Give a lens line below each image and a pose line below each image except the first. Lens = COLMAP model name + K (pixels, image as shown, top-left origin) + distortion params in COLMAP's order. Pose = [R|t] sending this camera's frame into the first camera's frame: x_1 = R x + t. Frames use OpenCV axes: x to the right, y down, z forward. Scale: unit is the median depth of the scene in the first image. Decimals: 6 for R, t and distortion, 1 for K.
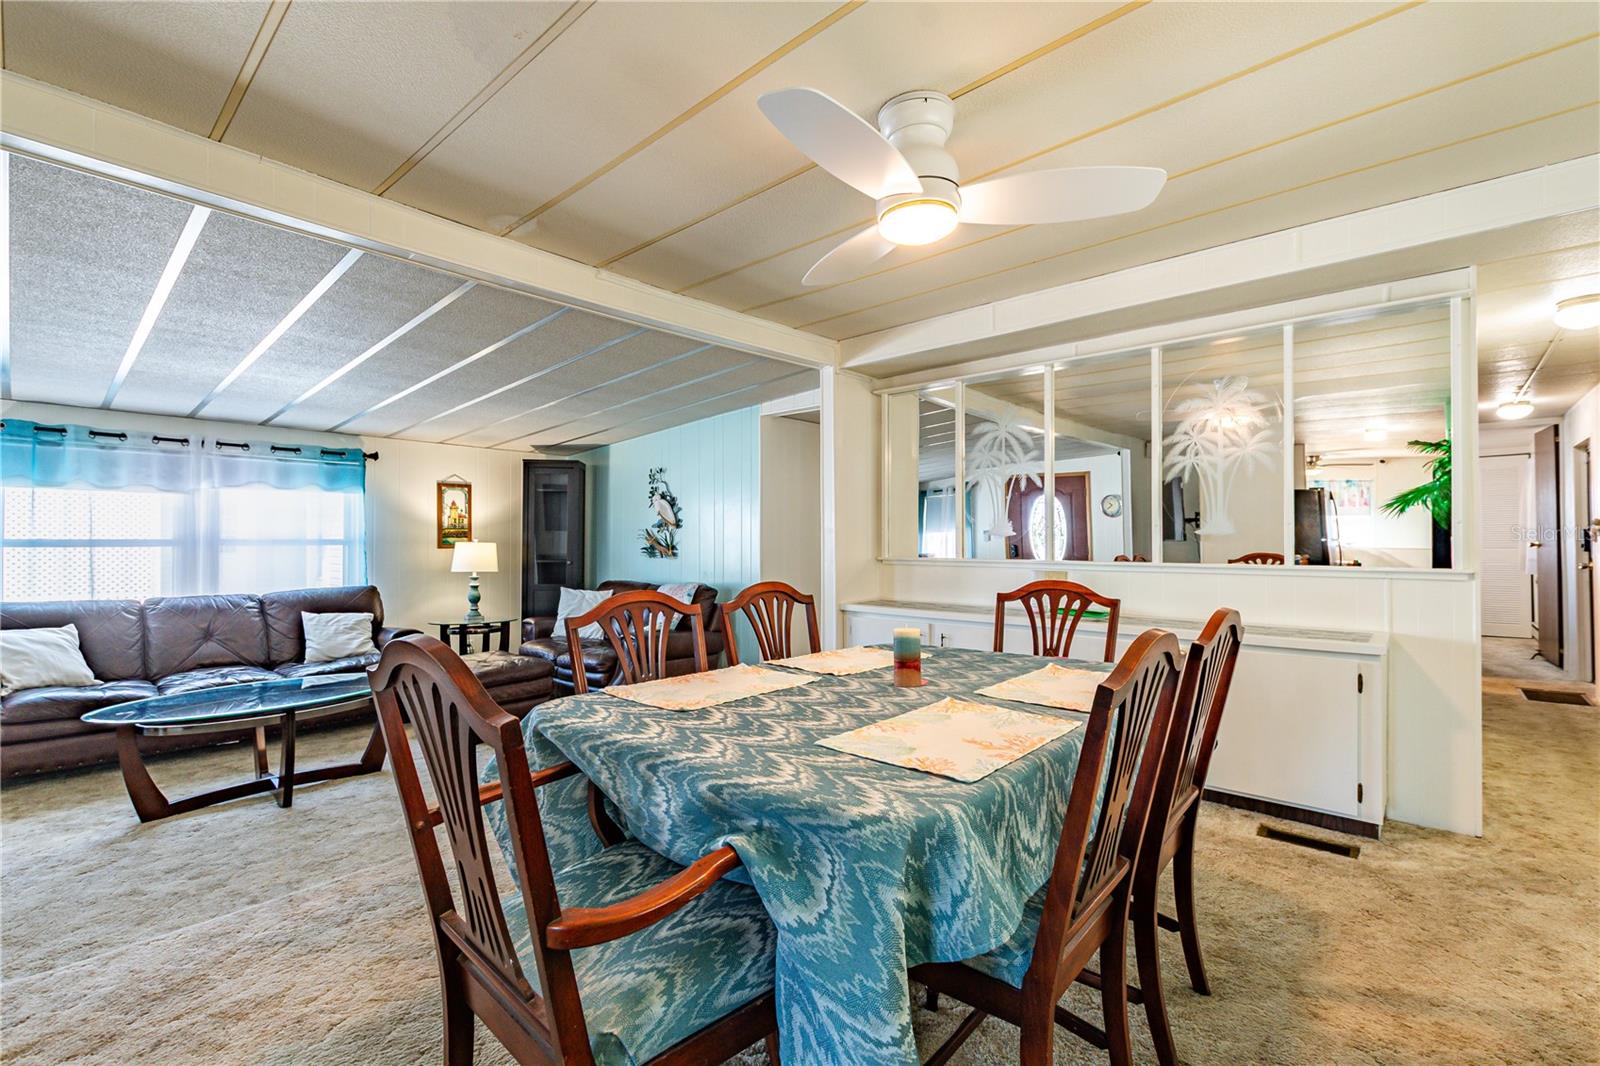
lens RADIAL K [[696.4, 0, 800.0], [0, 696.4, 533.0], [0, 0, 1]] dist [-0.001140, 0.016093]
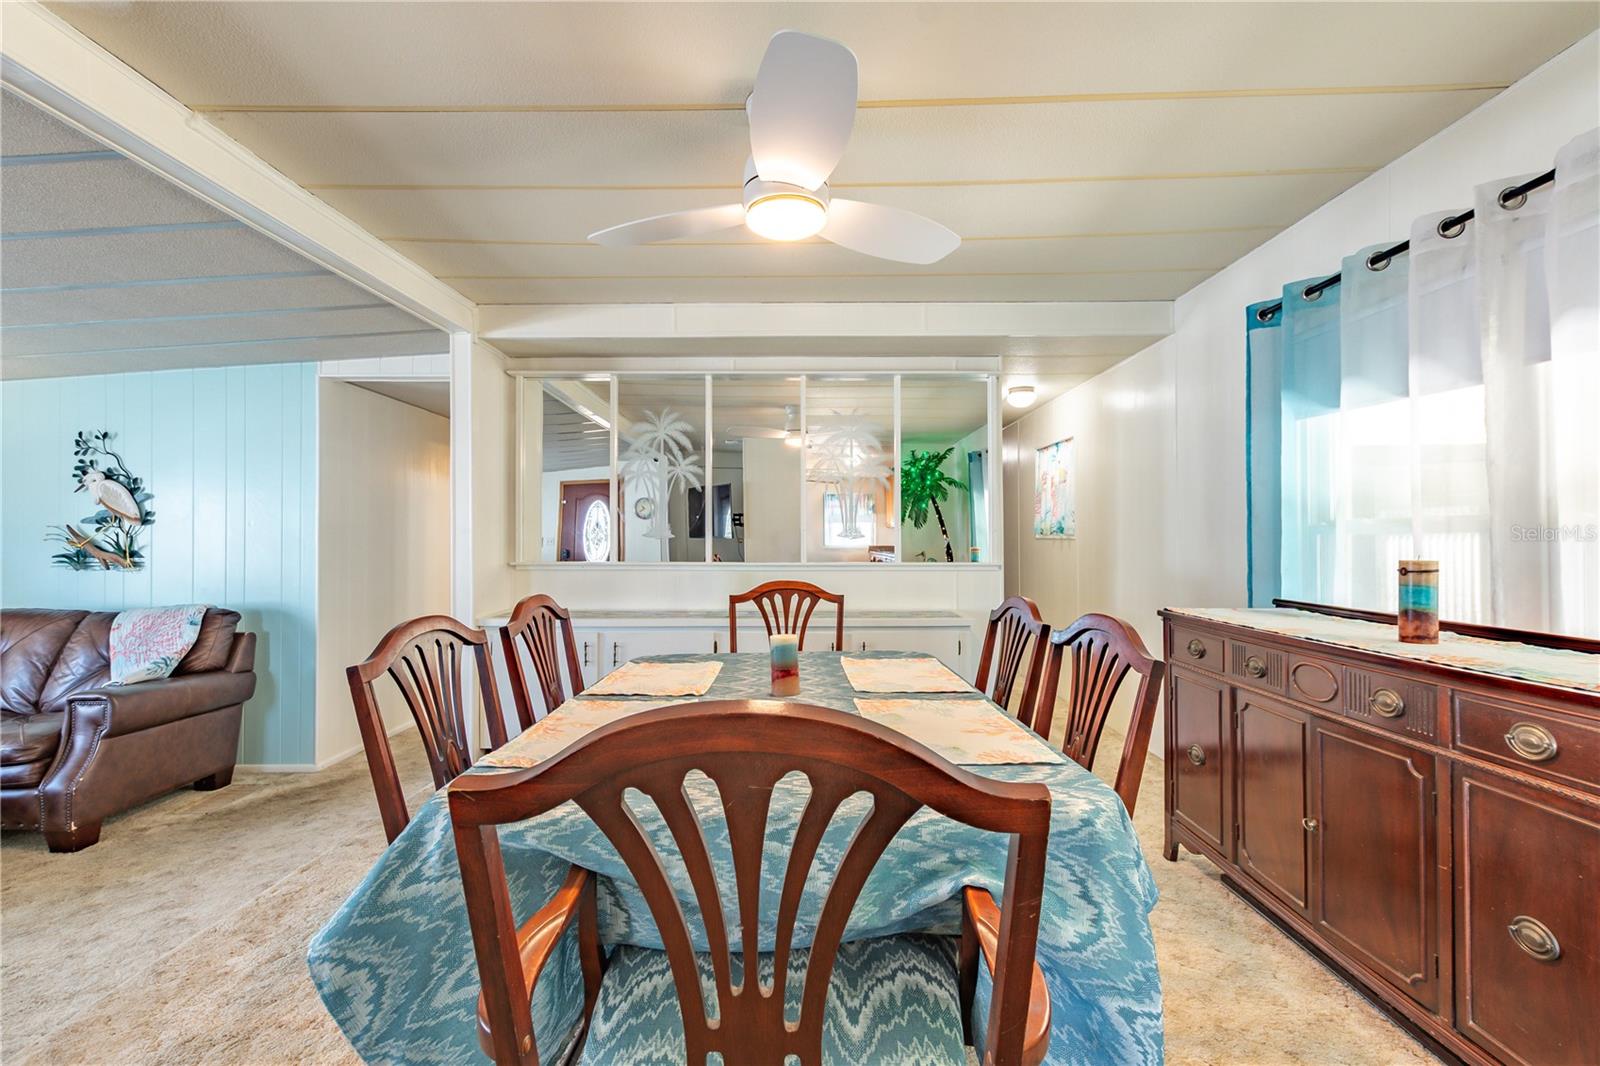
lens RADIAL K [[696.4, 0, 800.0], [0, 696.4, 533.0], [0, 0, 1]] dist [0.010136, -0.006117]
pose [[0.748578, 0.009666, 0.662977, -0.197102], [-0.007251, 0.999953, -0.006391, 0.000787], [-0.663008, -0.000023, 0.748613, 0.109910]]
